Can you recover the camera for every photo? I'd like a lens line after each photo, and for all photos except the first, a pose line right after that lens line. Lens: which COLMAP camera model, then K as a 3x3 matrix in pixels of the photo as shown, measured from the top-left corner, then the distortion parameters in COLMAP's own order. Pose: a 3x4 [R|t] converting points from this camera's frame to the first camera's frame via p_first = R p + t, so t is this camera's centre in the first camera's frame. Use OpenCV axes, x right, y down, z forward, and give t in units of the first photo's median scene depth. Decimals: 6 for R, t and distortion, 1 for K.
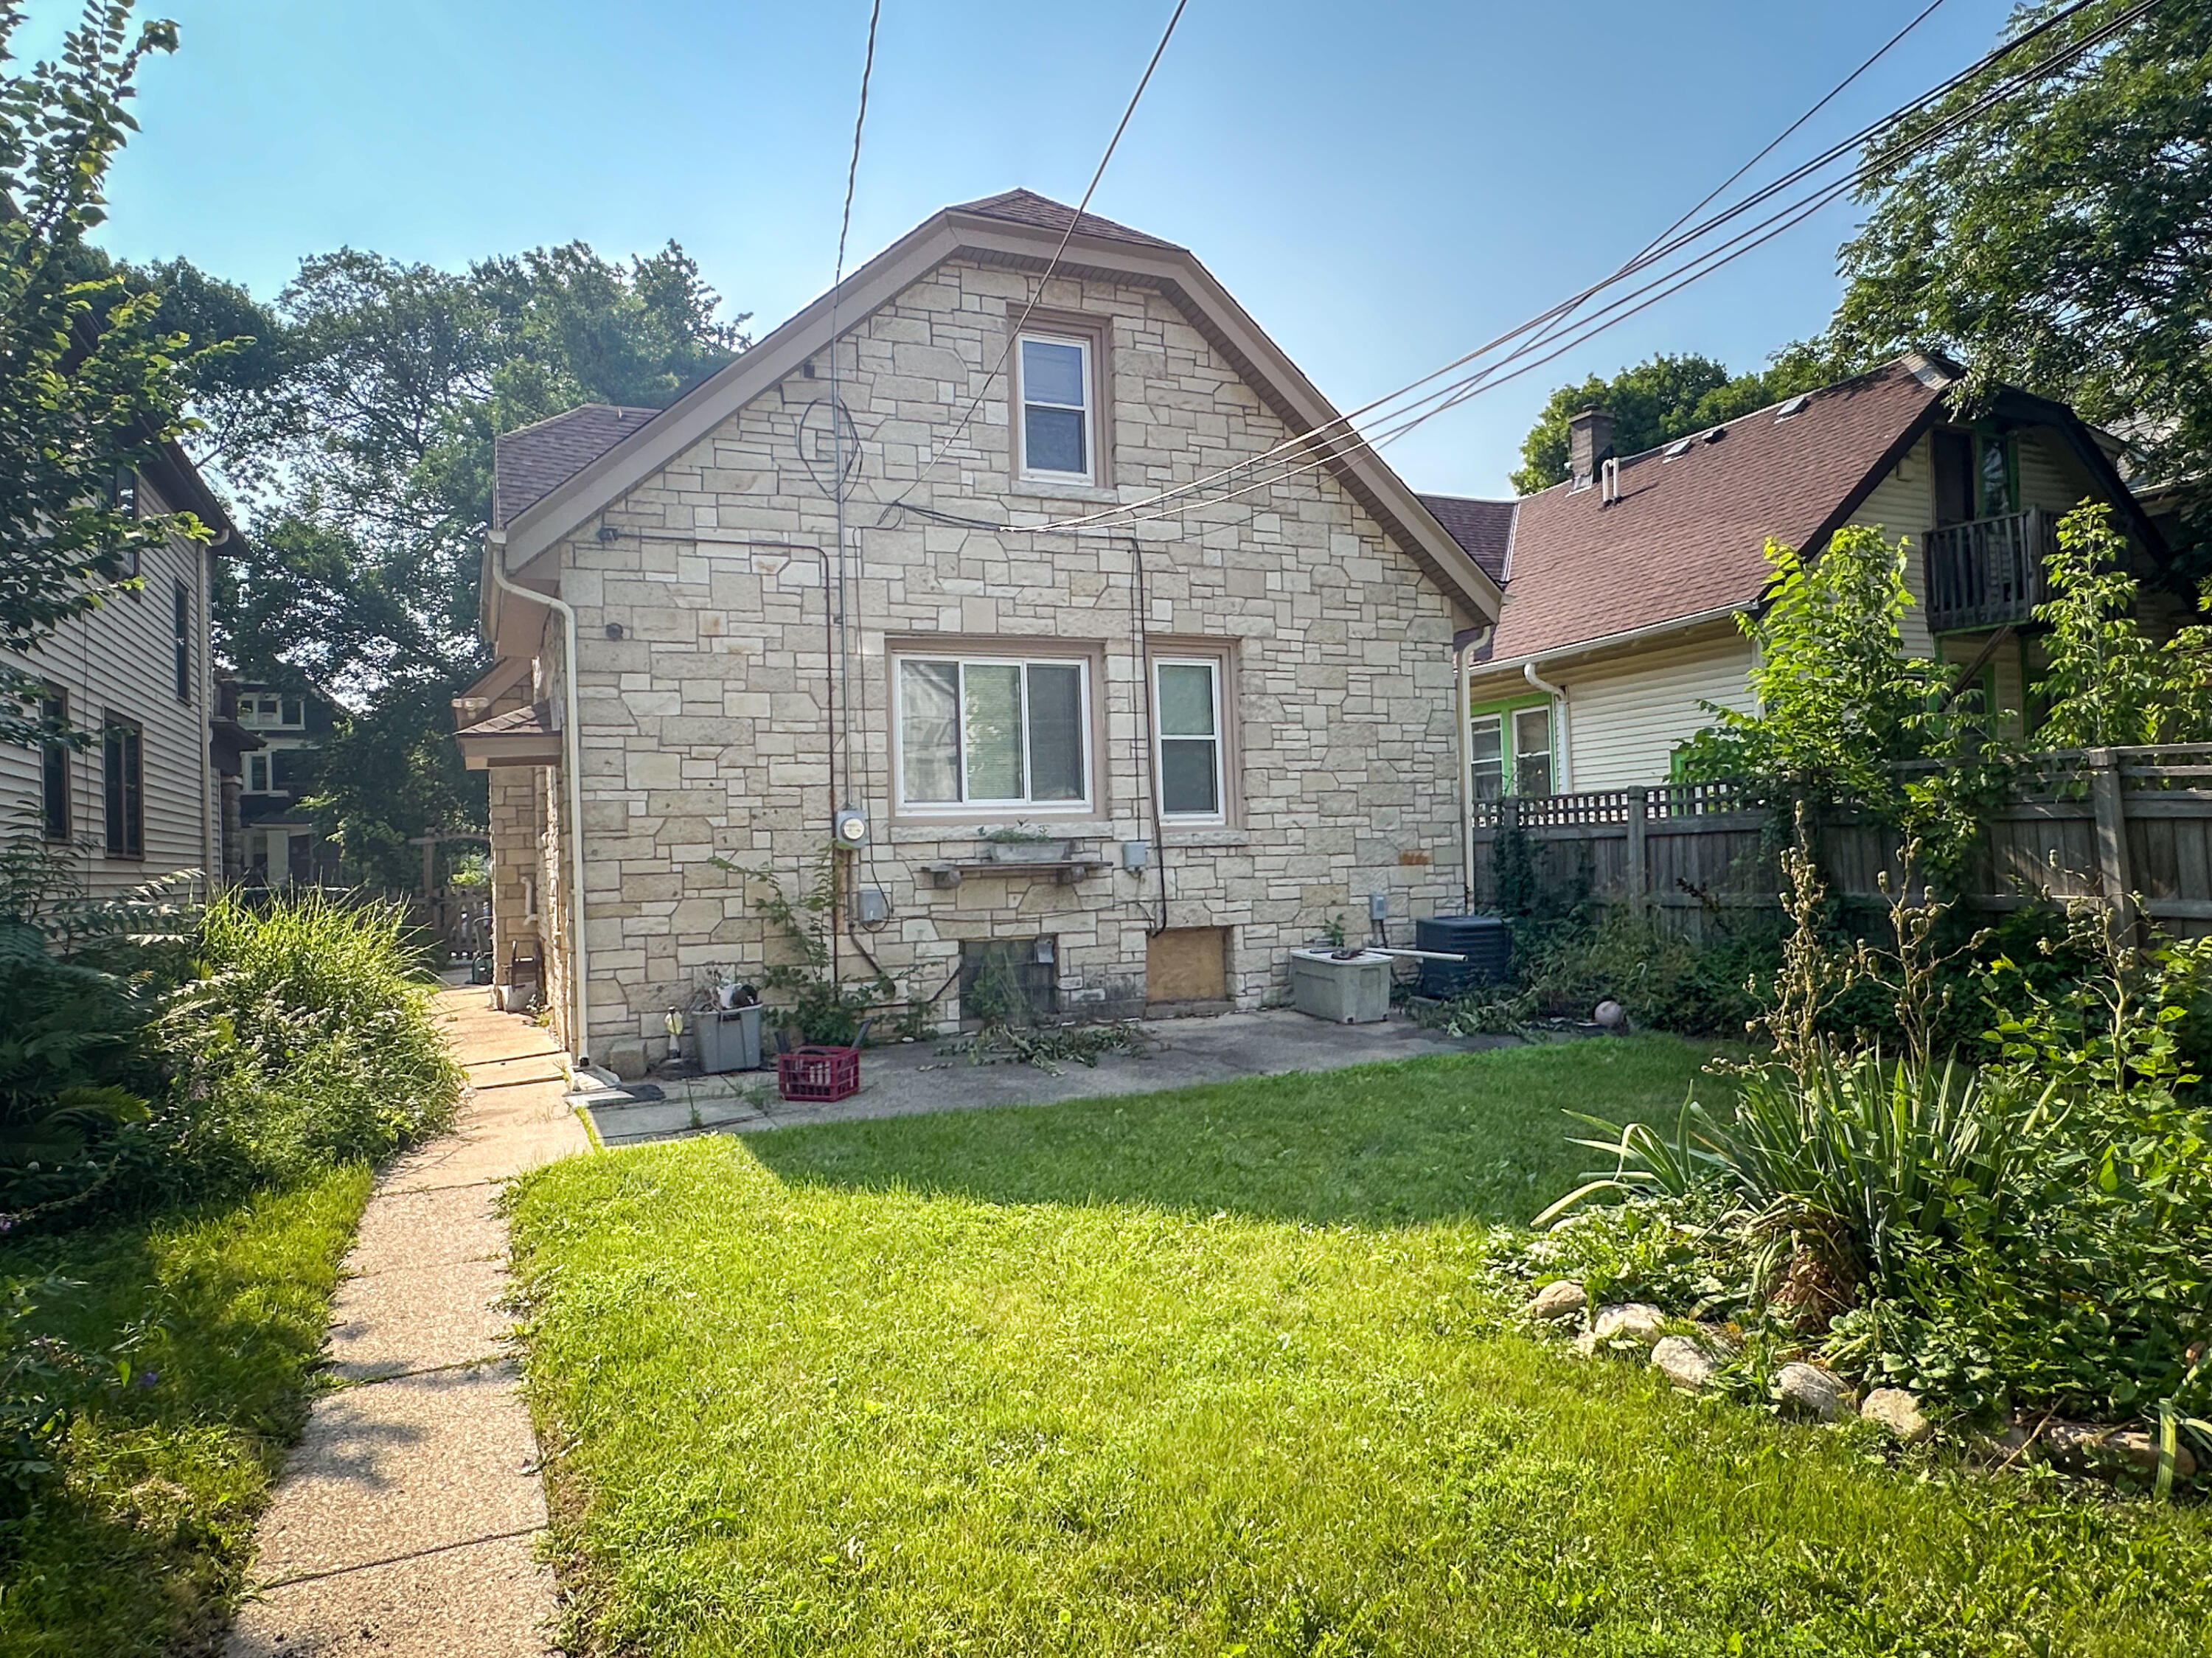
lens RADIAL K [[1369.1, 0, 1112.0], [0, 1369.1, 822.0], [0, 0, 1]] dist [-0.000047, -0.007168]
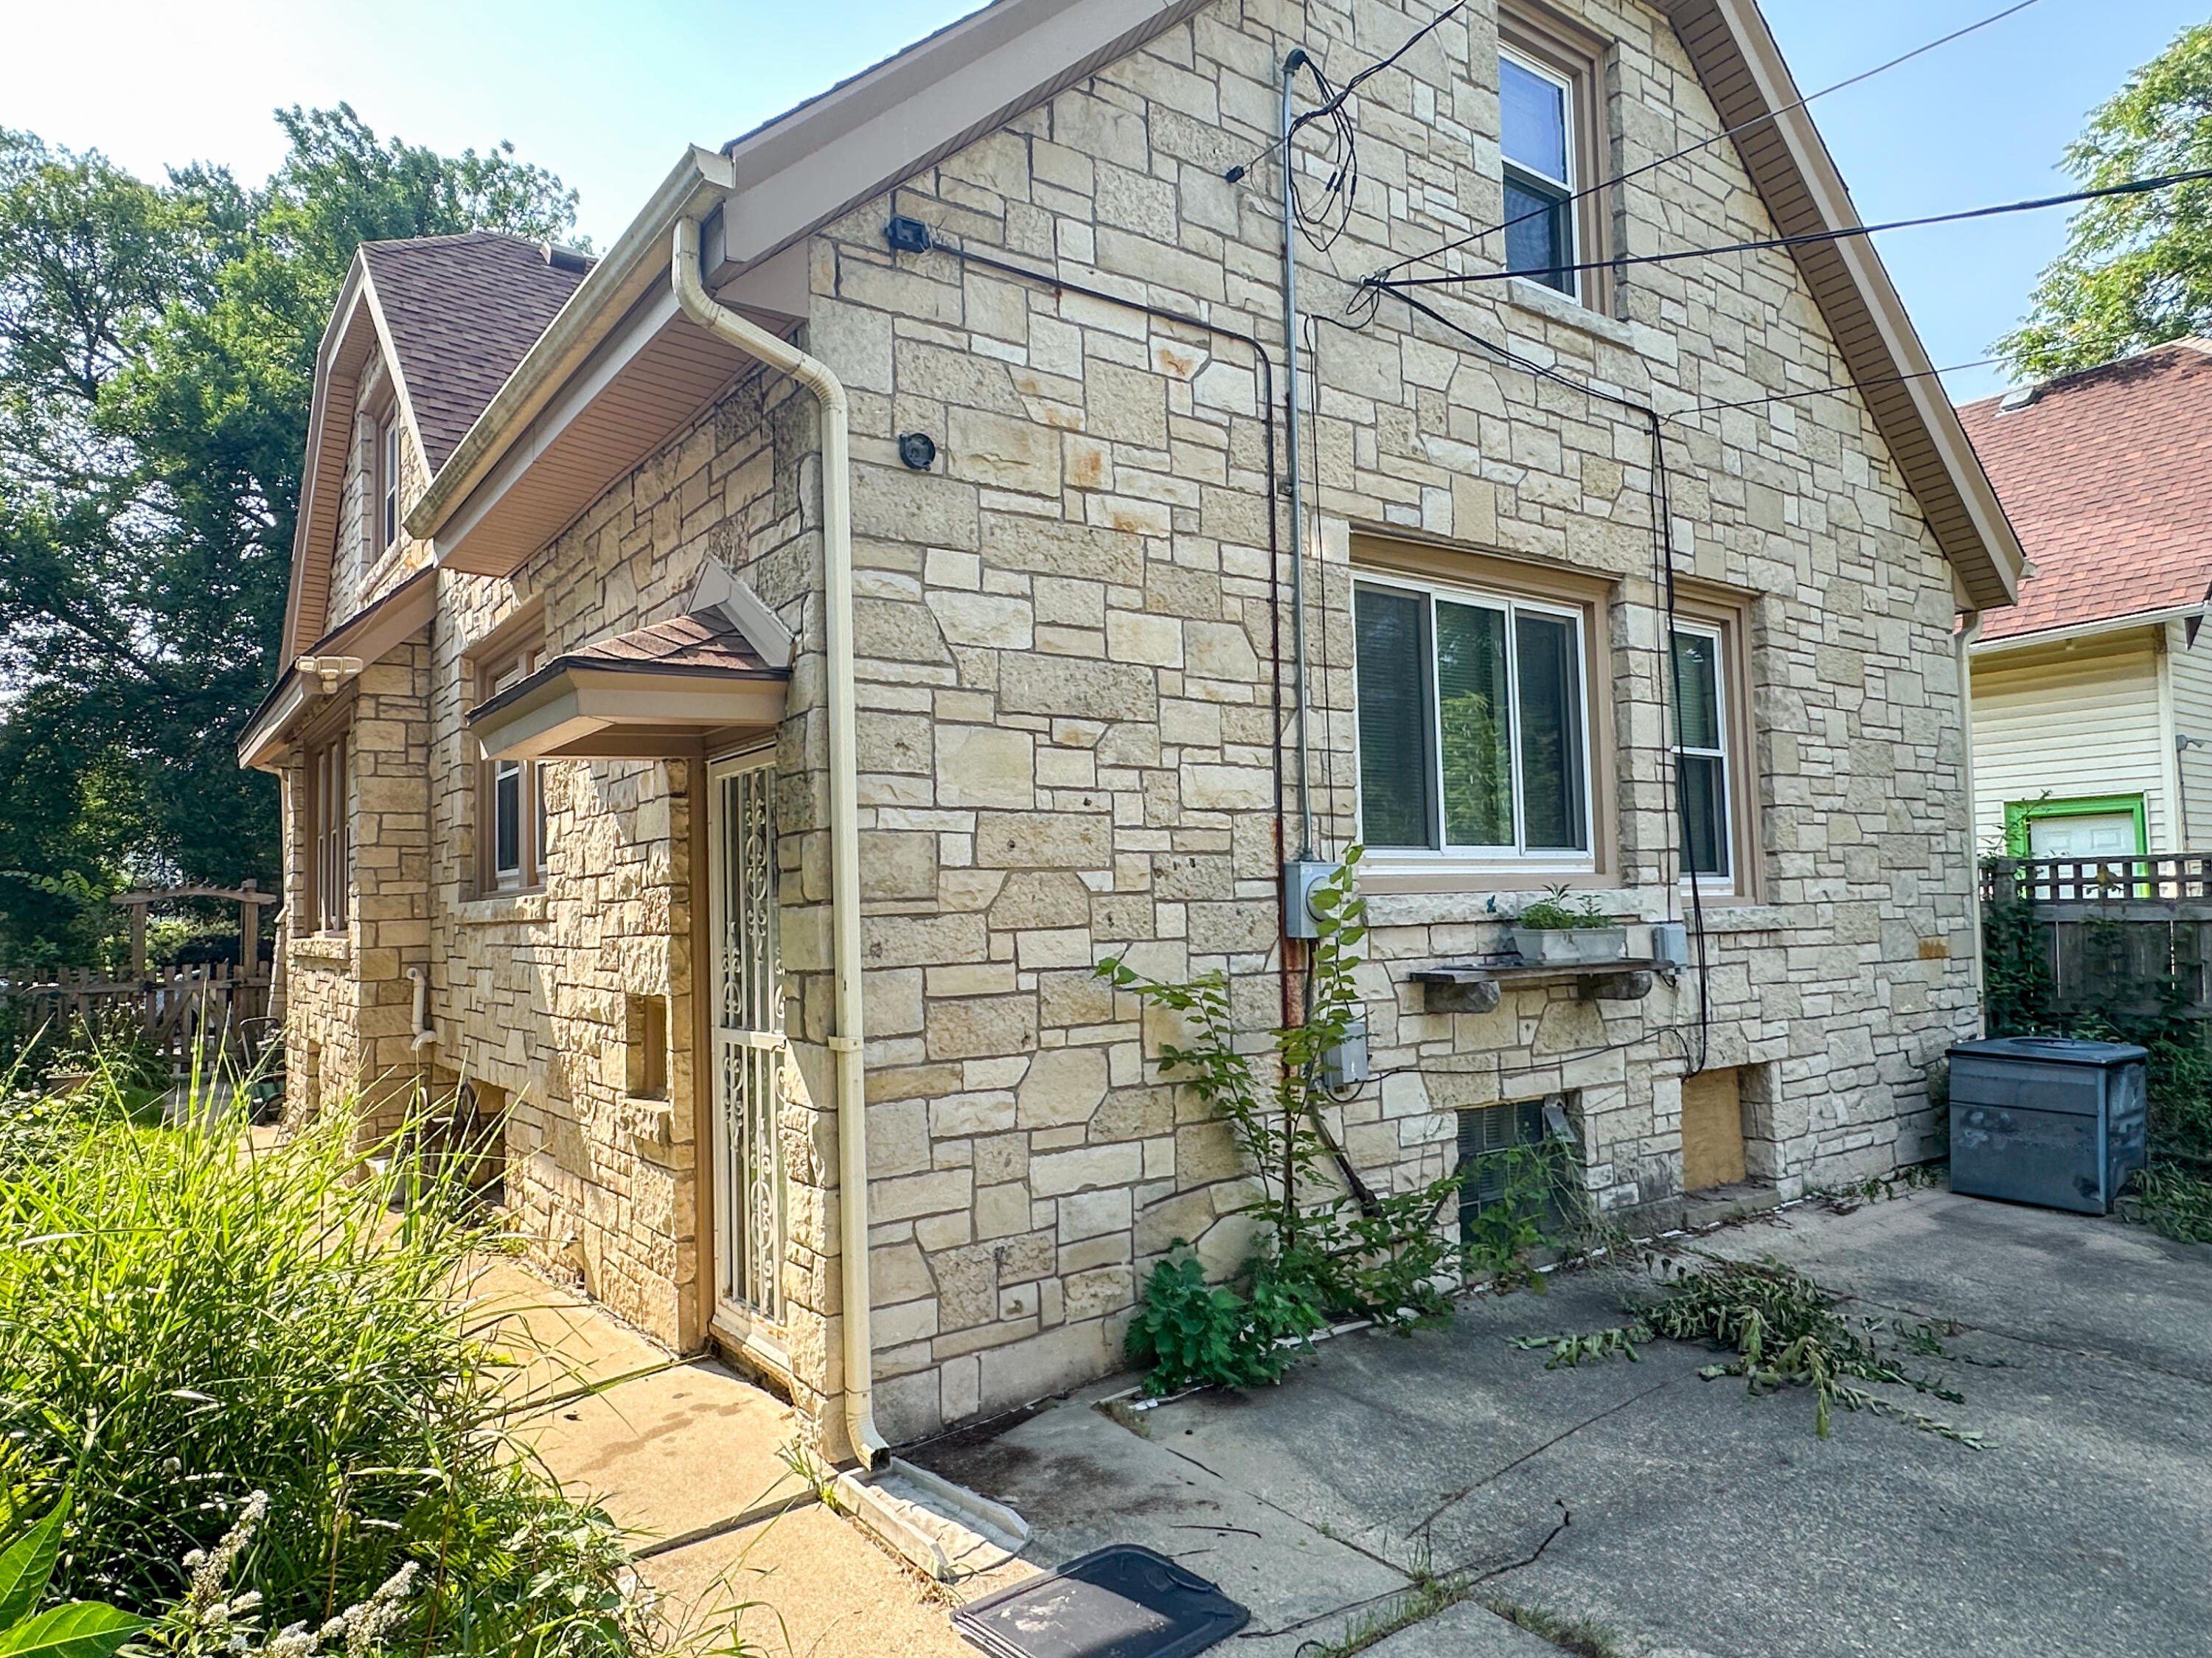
lens RADIAL K [[1369.1, 0, 1099.5], [0, 1369.1, 838.8], [0, 0, 1]] dist [-0.000047, -0.007168]
pose [[0.979553, 0.019738, 0.200214, -0.362586], [-0.013571, 0.999392, -0.032128, 0.000227], [-0.200727, 0.028754, 0.979225, 0.513331]]
